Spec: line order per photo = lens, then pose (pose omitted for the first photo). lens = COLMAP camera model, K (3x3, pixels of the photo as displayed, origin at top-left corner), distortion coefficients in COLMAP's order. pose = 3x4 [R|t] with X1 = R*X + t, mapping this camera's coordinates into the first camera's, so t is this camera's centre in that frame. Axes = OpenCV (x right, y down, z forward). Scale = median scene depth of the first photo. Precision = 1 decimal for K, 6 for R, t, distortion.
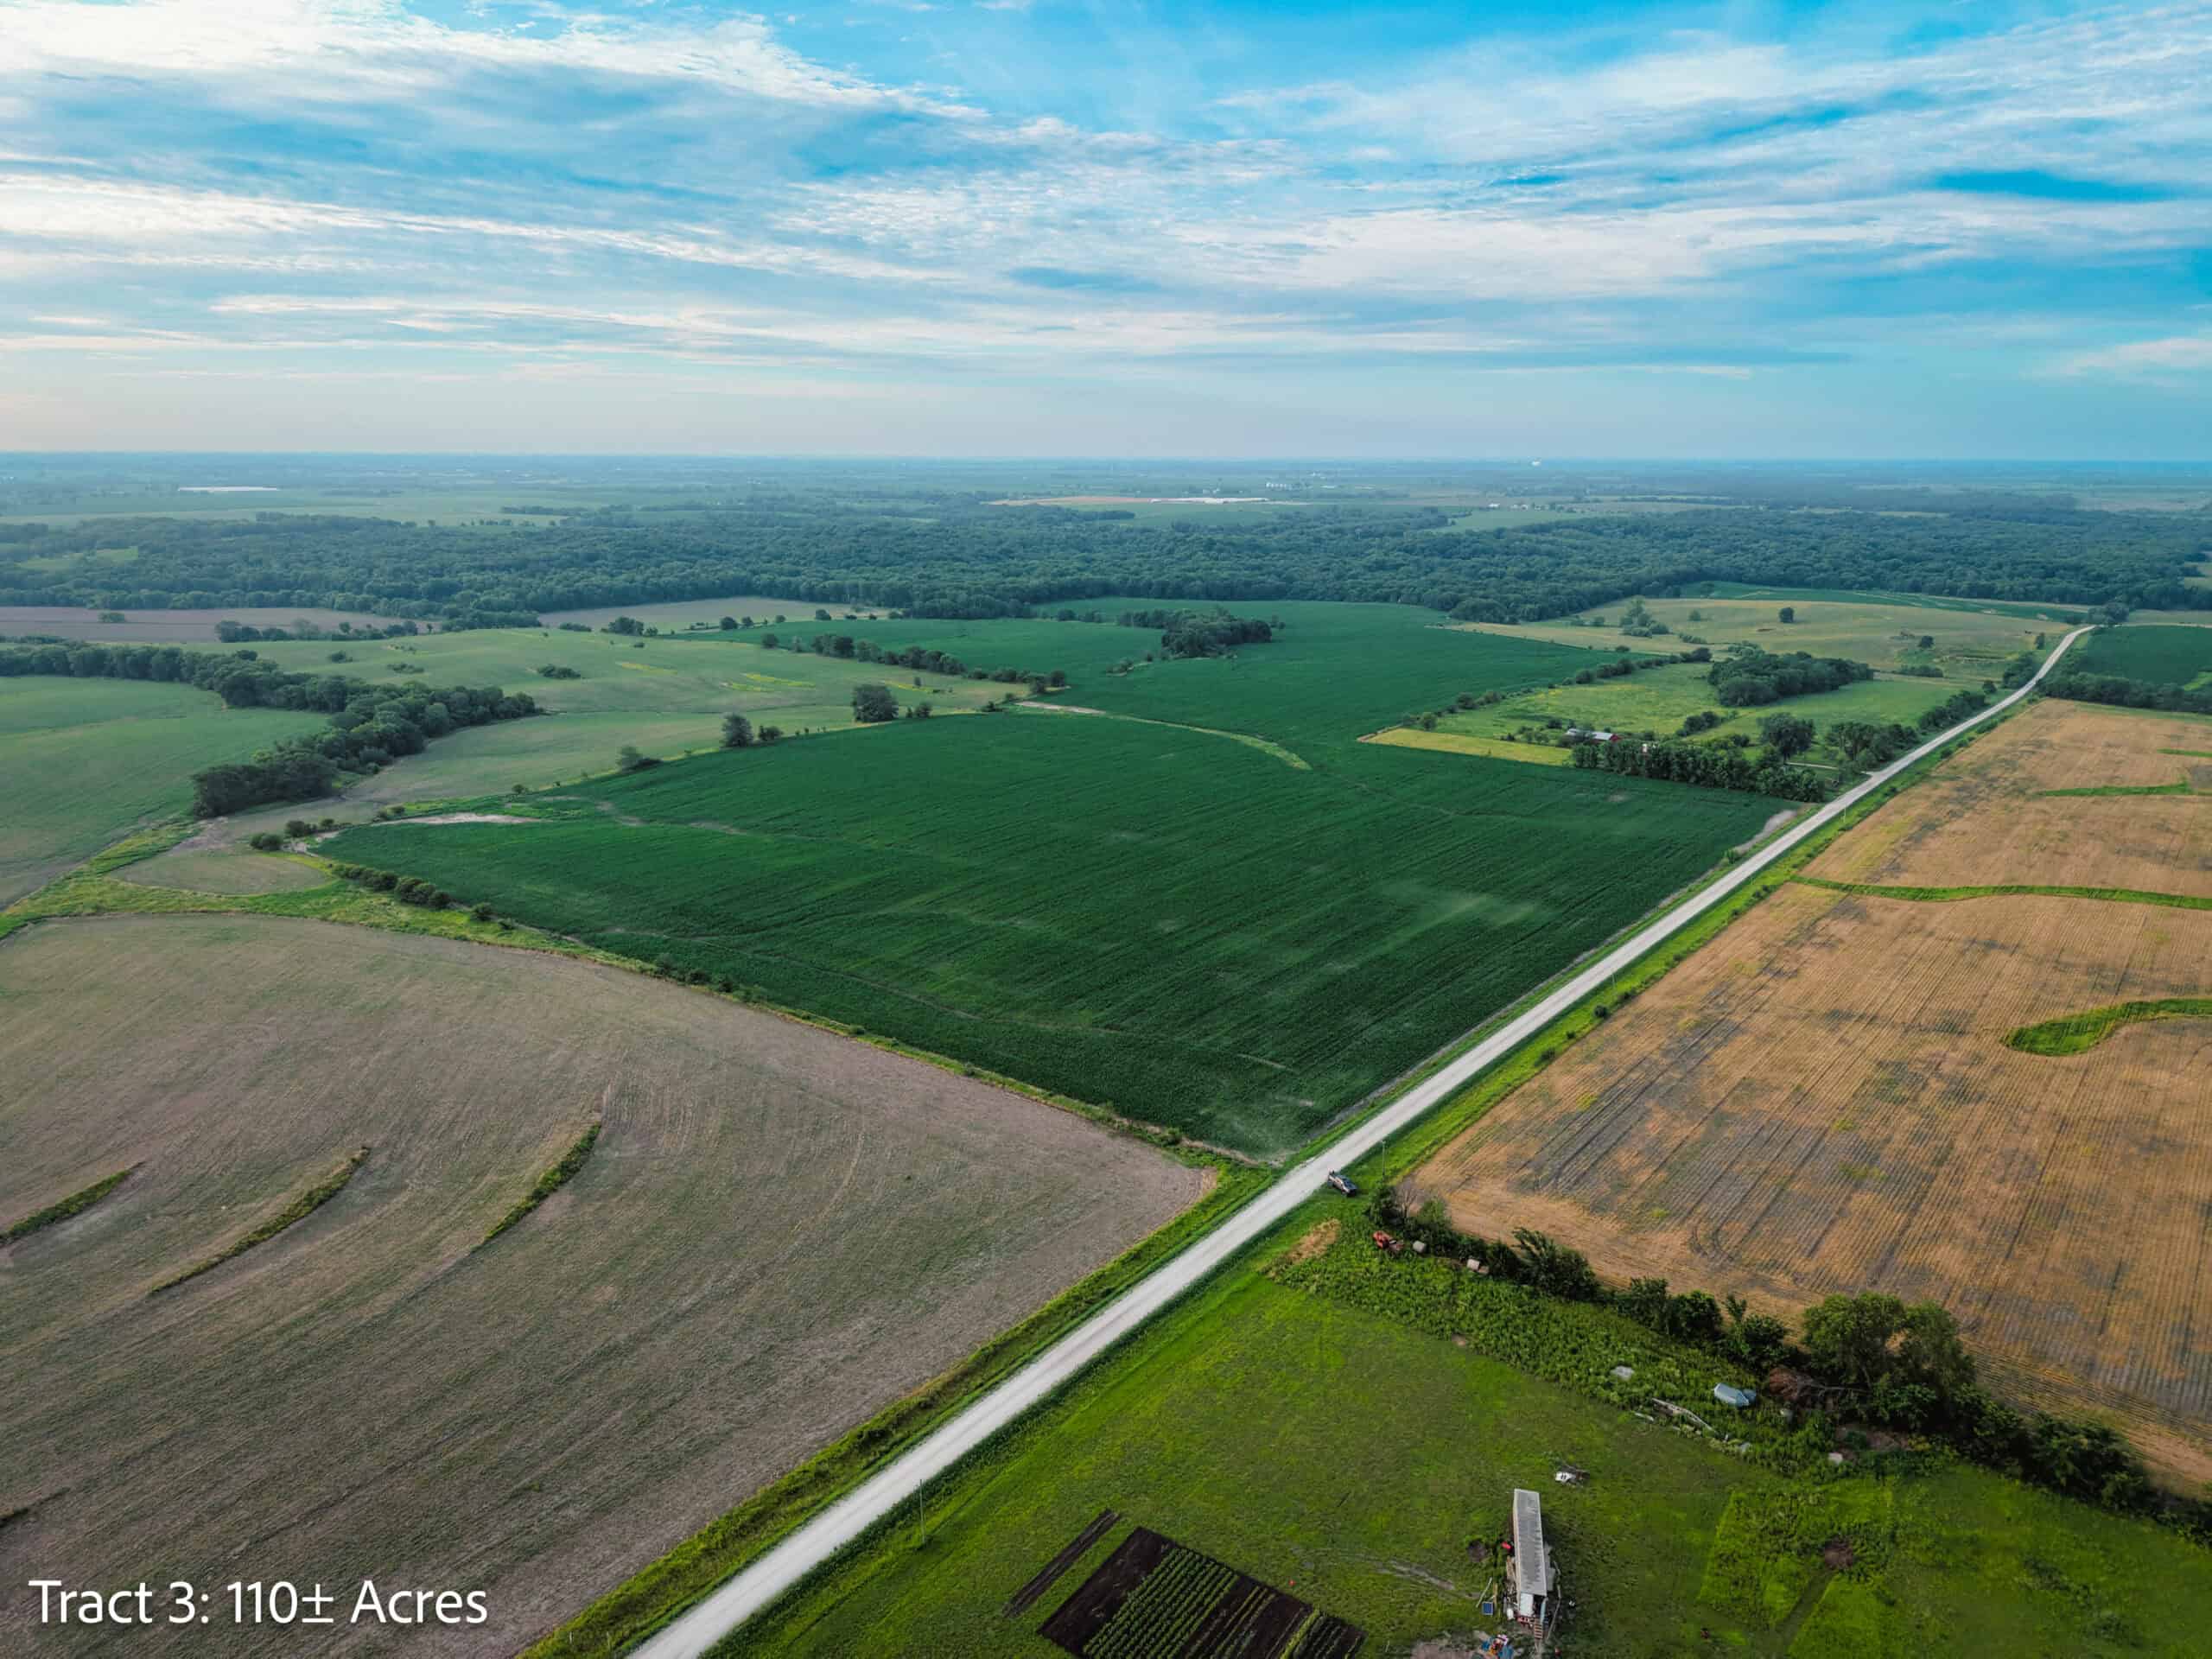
lens RADIAL K [[1504.0, 0, 1106.0], [0, 1504.0, 829.5], [0, 0, 1]] dist [0.029266, -0.022547]
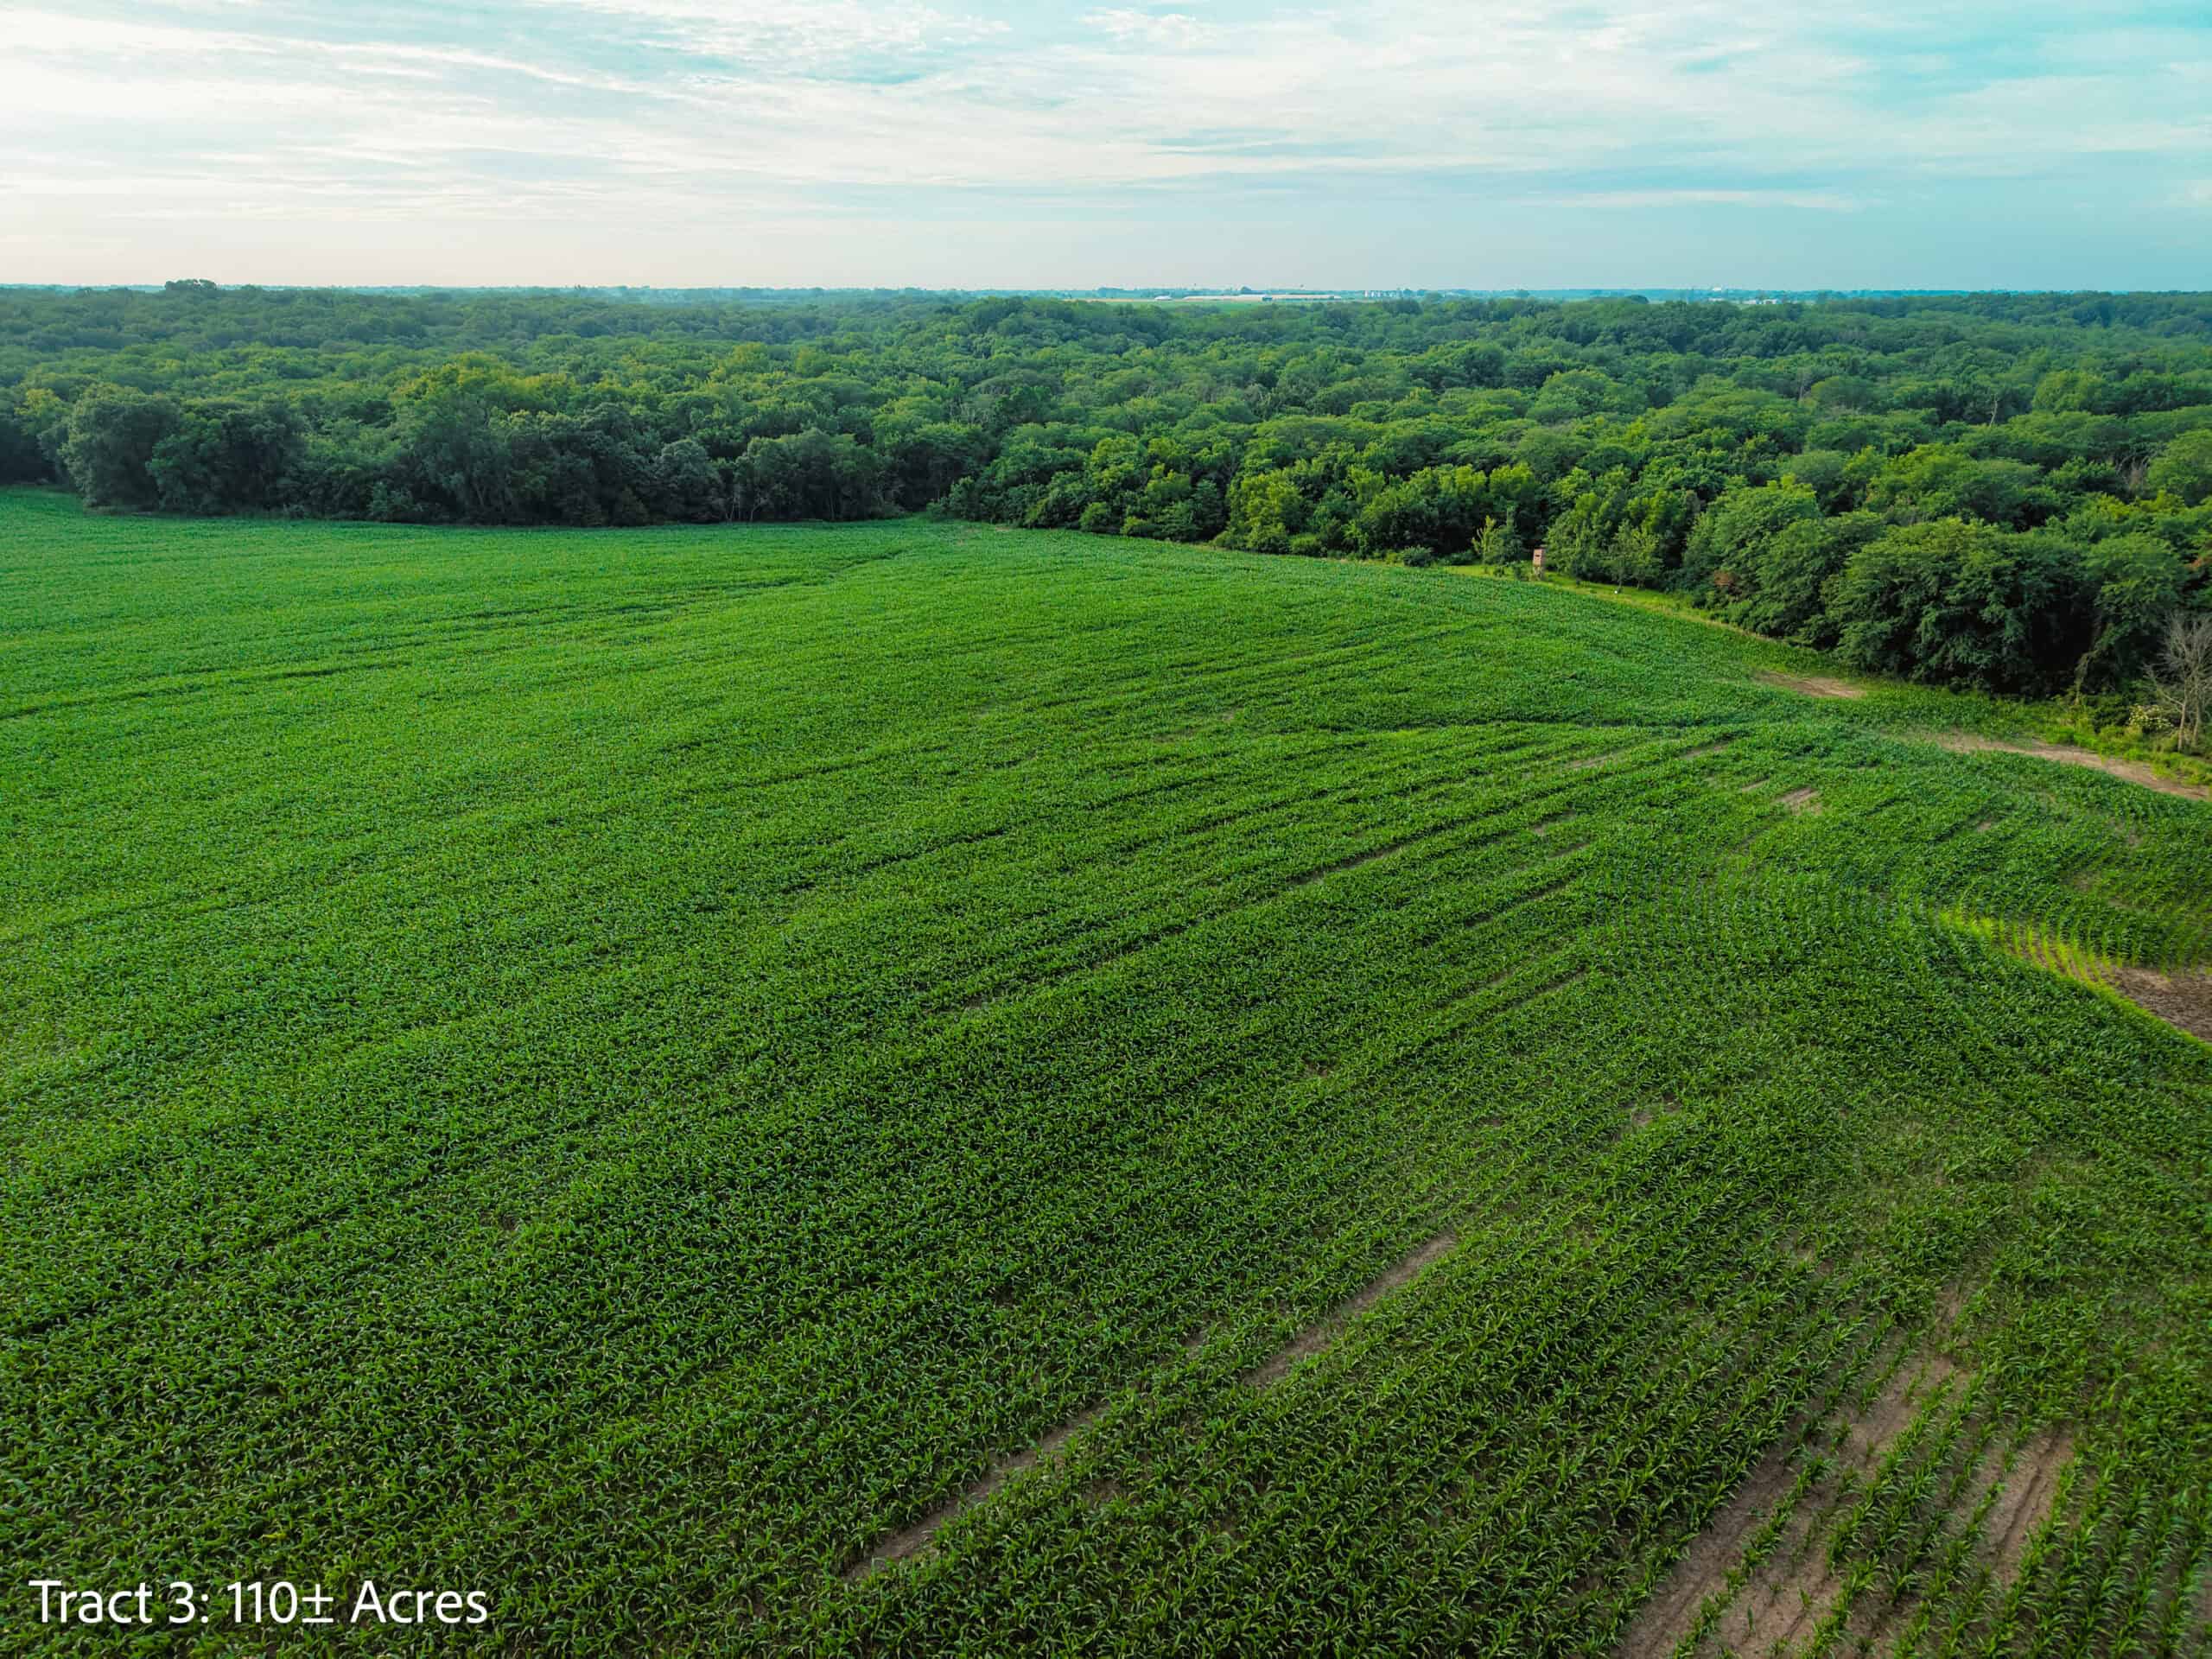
lens RADIAL K [[1504.0, 0, 1106.0], [0, 1504.0, 829.5], [0, 0, 1]] dist [0.029266, -0.022547]
pose [[0.996418, 0.026970, -0.080154, 0.303589], [-0.019047, 0.995003, 0.098014, -0.255977], [0.082397, -0.096136, 0.991952, 1.555630]]
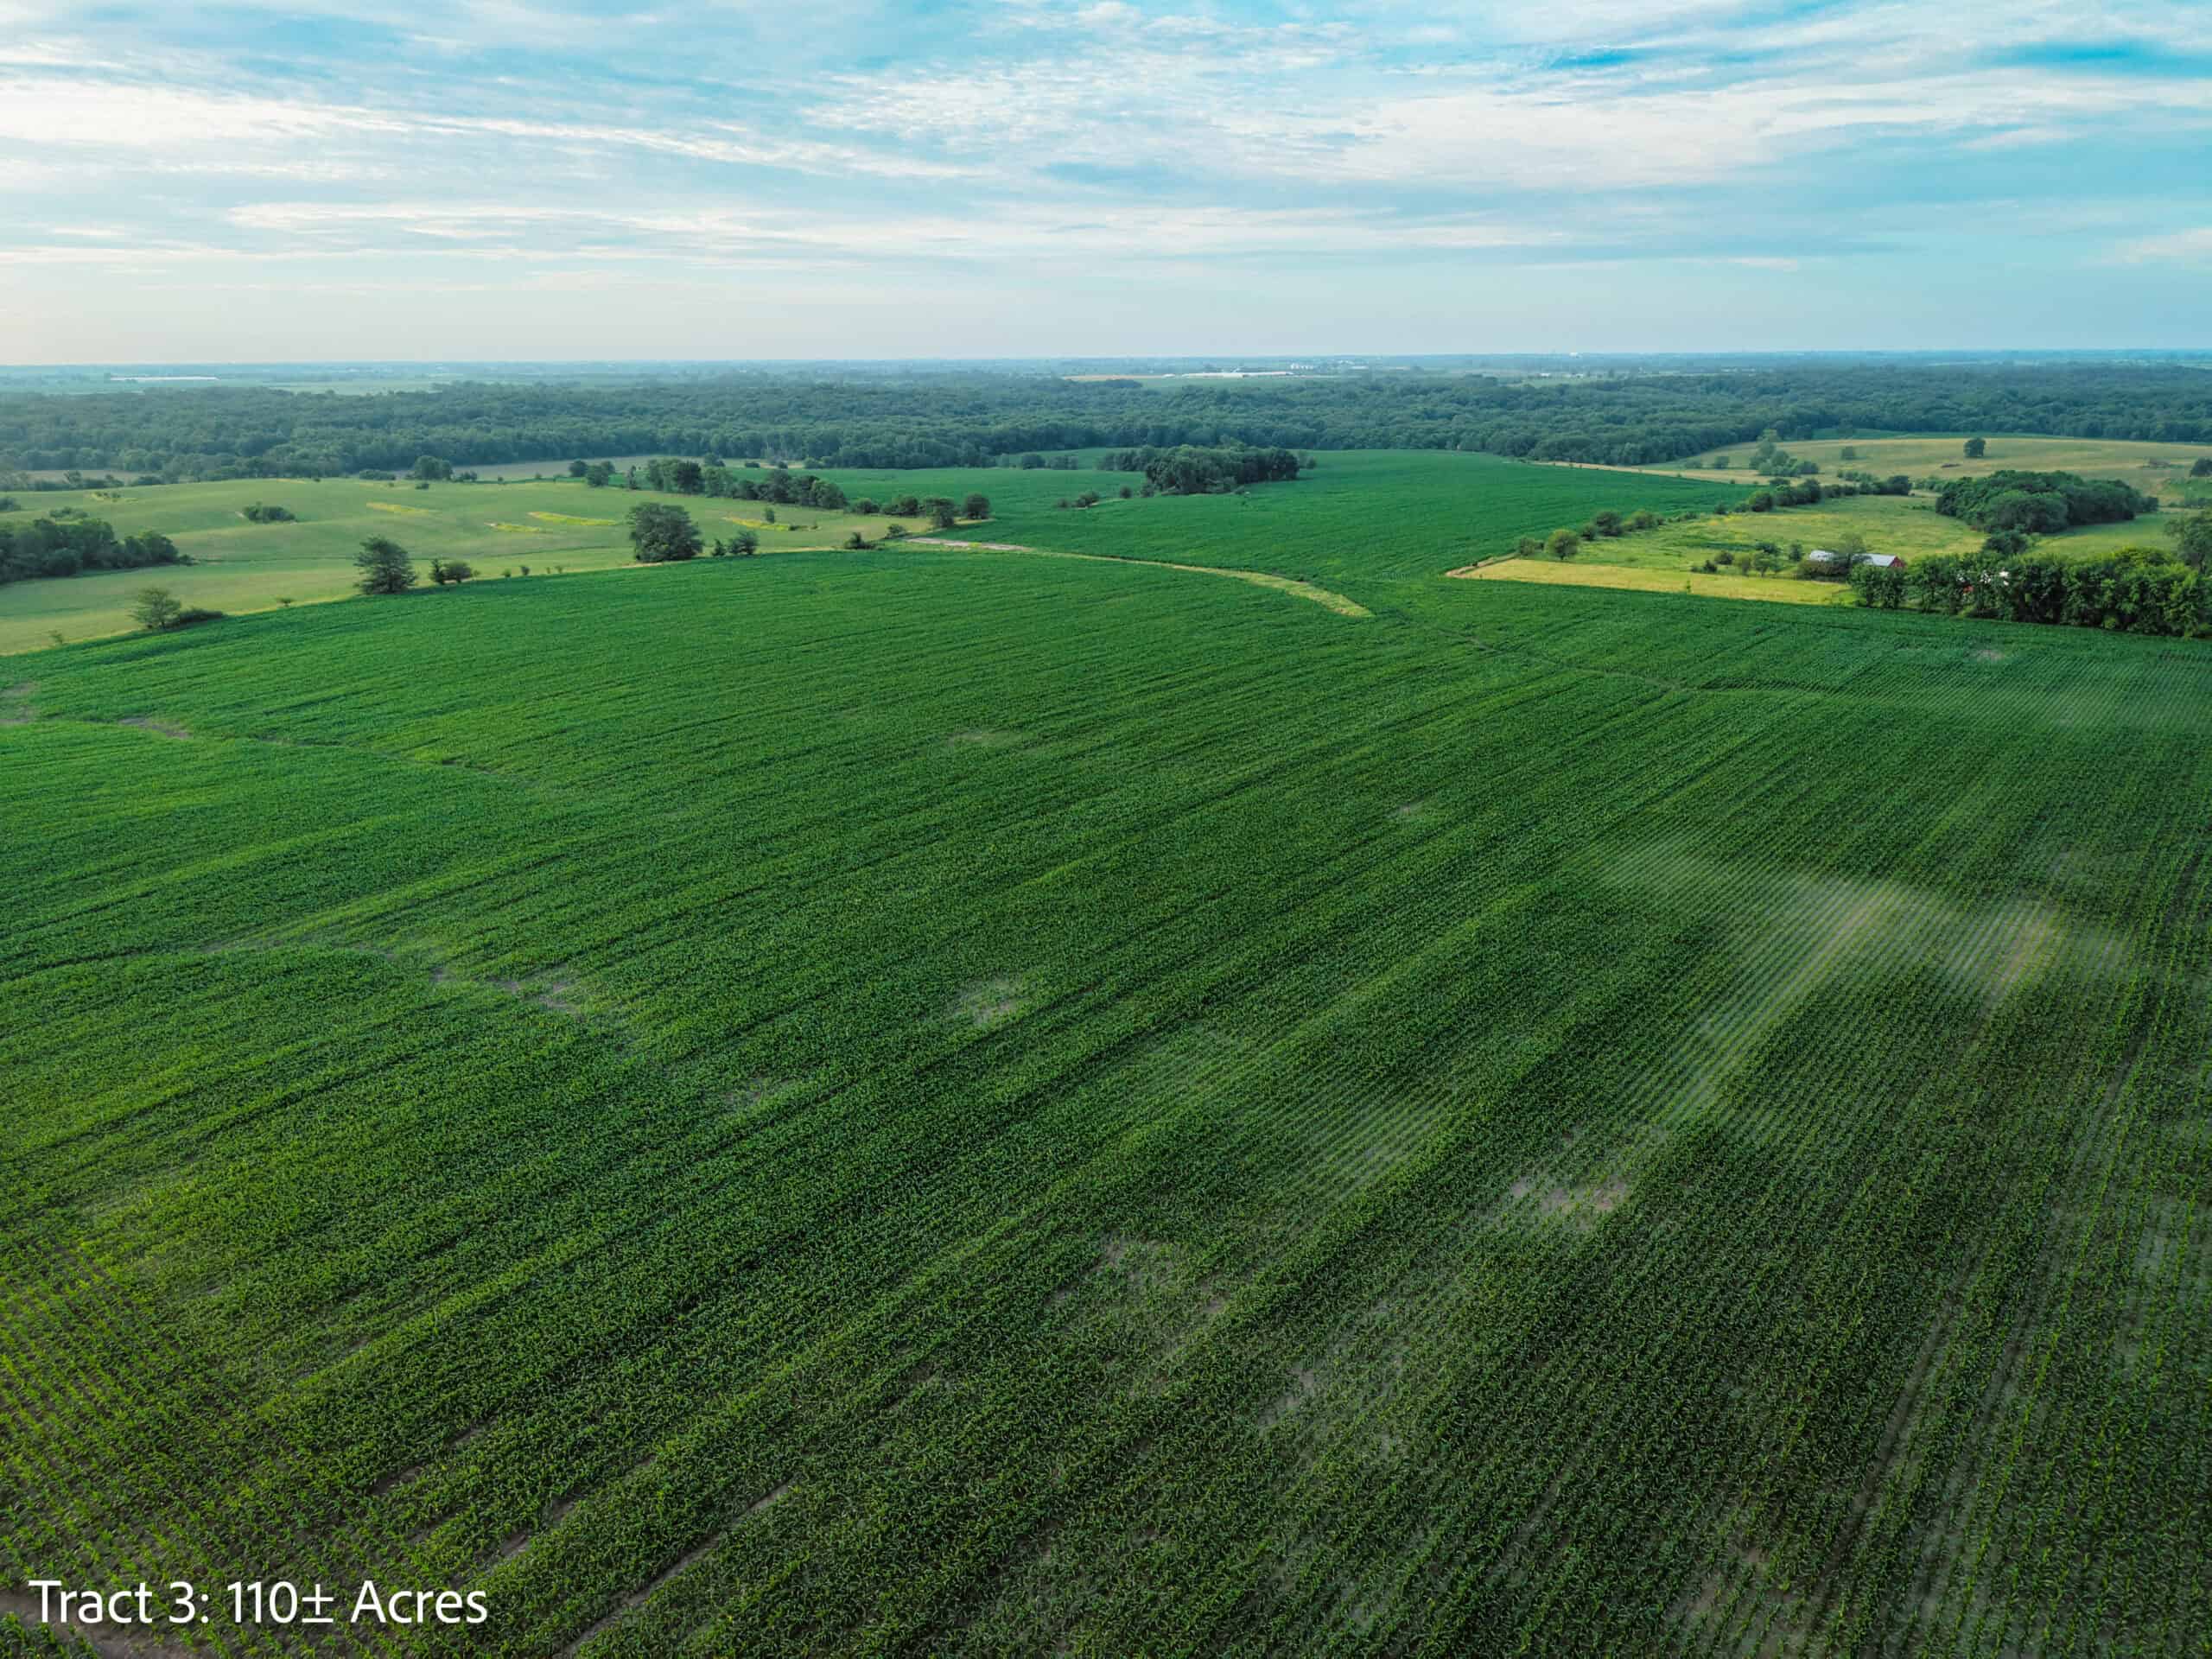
lens RADIAL K [[1504.0, 0, 1106.0], [0, 1504.0, 829.5], [0, 0, 1]] dist [0.029266, -0.022547]
pose [[0.999839, -0.007516, -0.016269, 0.037175], [0.008452, 0.998267, 0.058236, 0.003703], [0.015803, -0.058364, 0.998170, 0.350315]]
